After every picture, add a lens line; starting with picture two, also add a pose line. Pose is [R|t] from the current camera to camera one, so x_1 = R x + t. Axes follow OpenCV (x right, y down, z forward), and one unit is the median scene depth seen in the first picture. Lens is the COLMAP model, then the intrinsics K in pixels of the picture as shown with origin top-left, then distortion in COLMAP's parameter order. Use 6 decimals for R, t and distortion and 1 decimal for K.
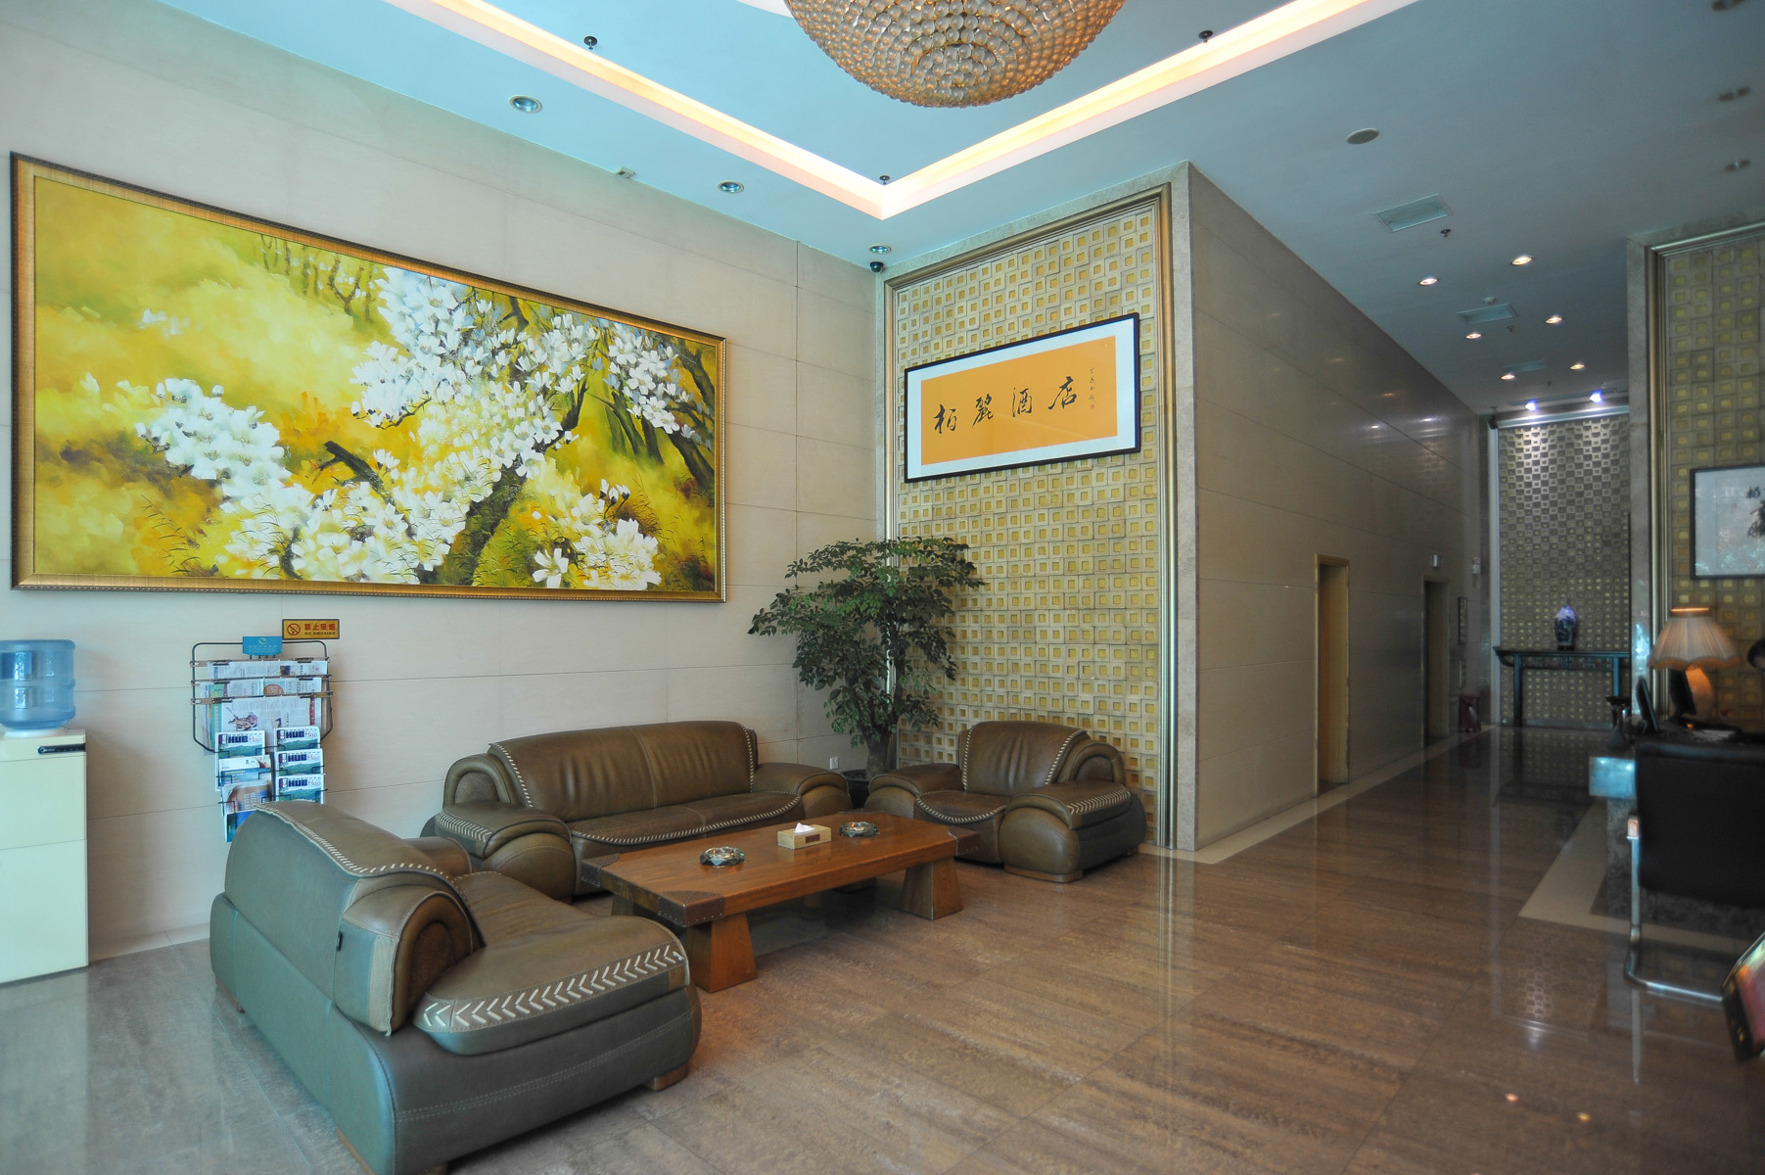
lens RADIAL K [[888.0, 0, 886.3], [0, 888.0, 615.6], [0, 0, 1]] dist [-0.106657, 0.045798]
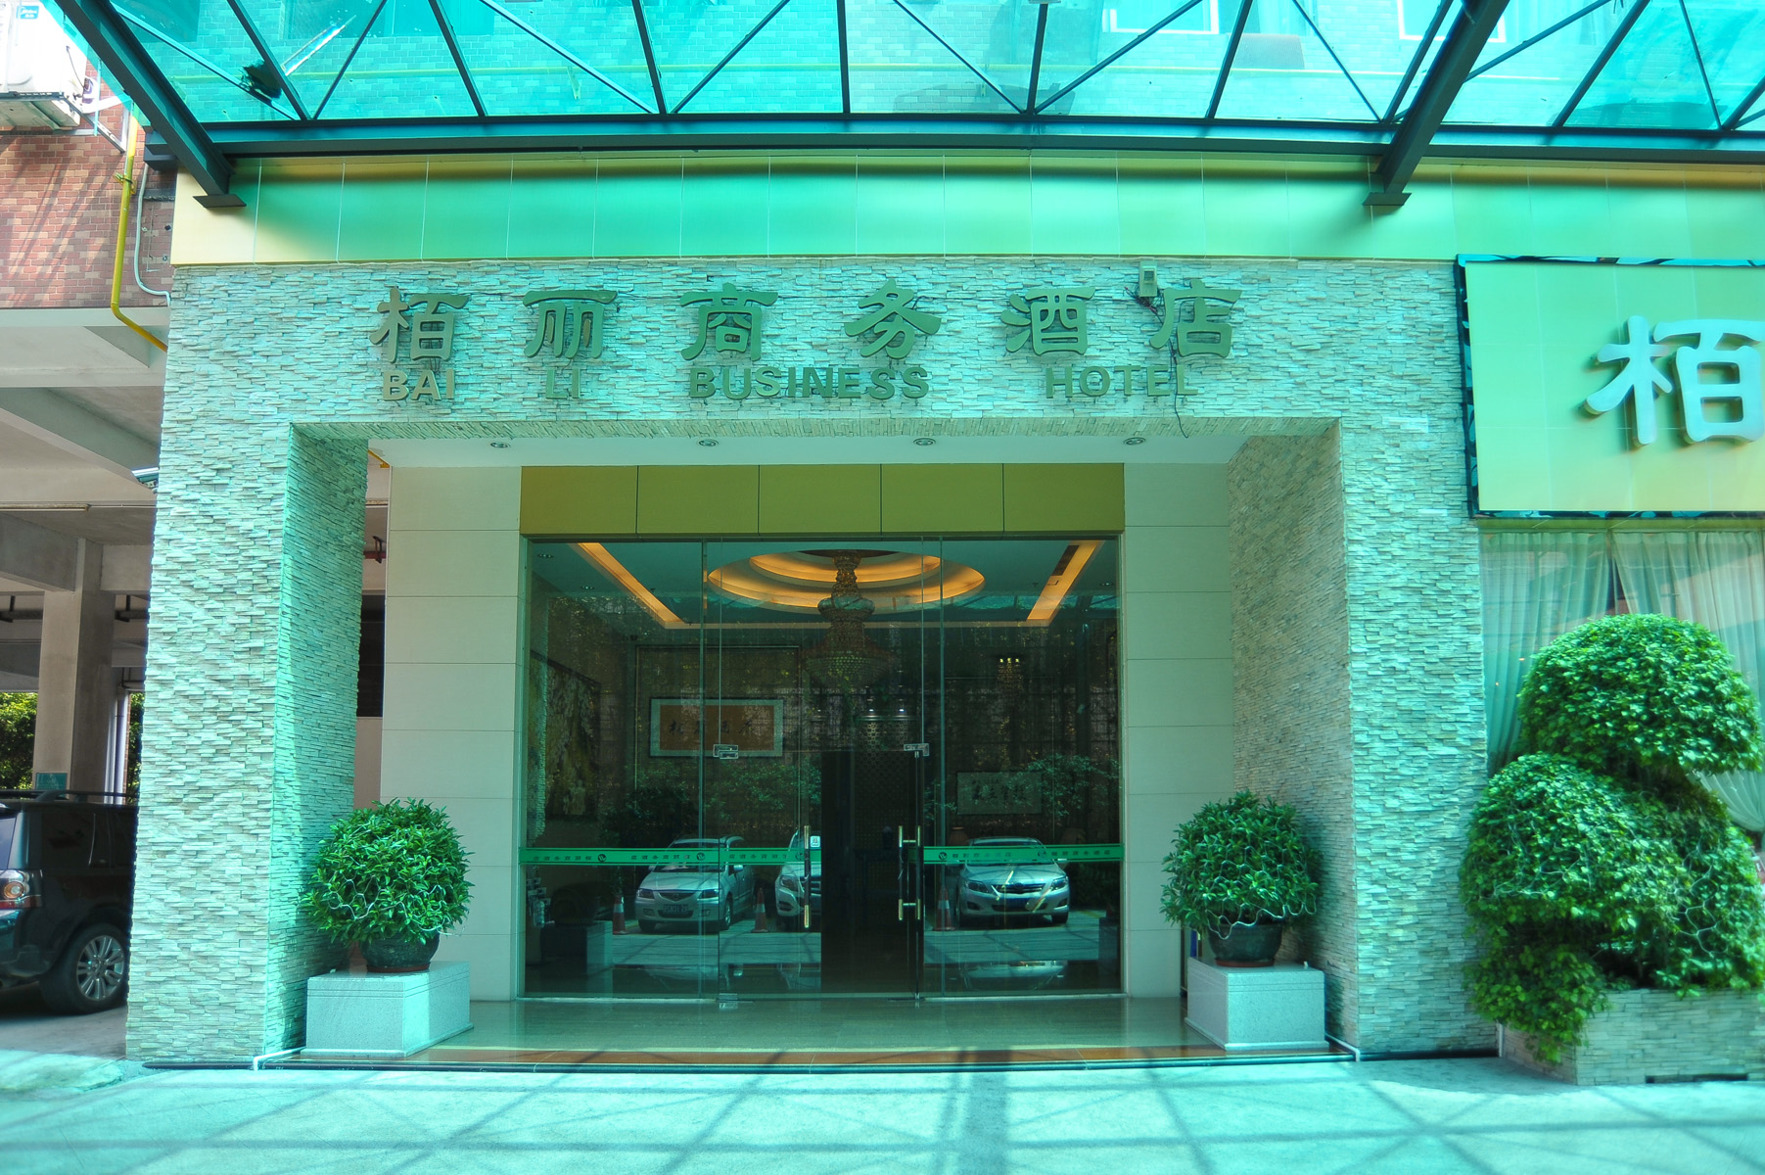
lens RADIAL K [[939.2, 0, 877.8], [0, 939.2, 592.3], [0, 0, 1]] dist [-0.104992, 0.052765]
pose [[0.733412, 0.169032, 0.658433, -1.101449], [-0.004395, 0.969751, -0.244057, -0.013618], [-0.679770, 0.176100, 0.711970, -0.890339]]
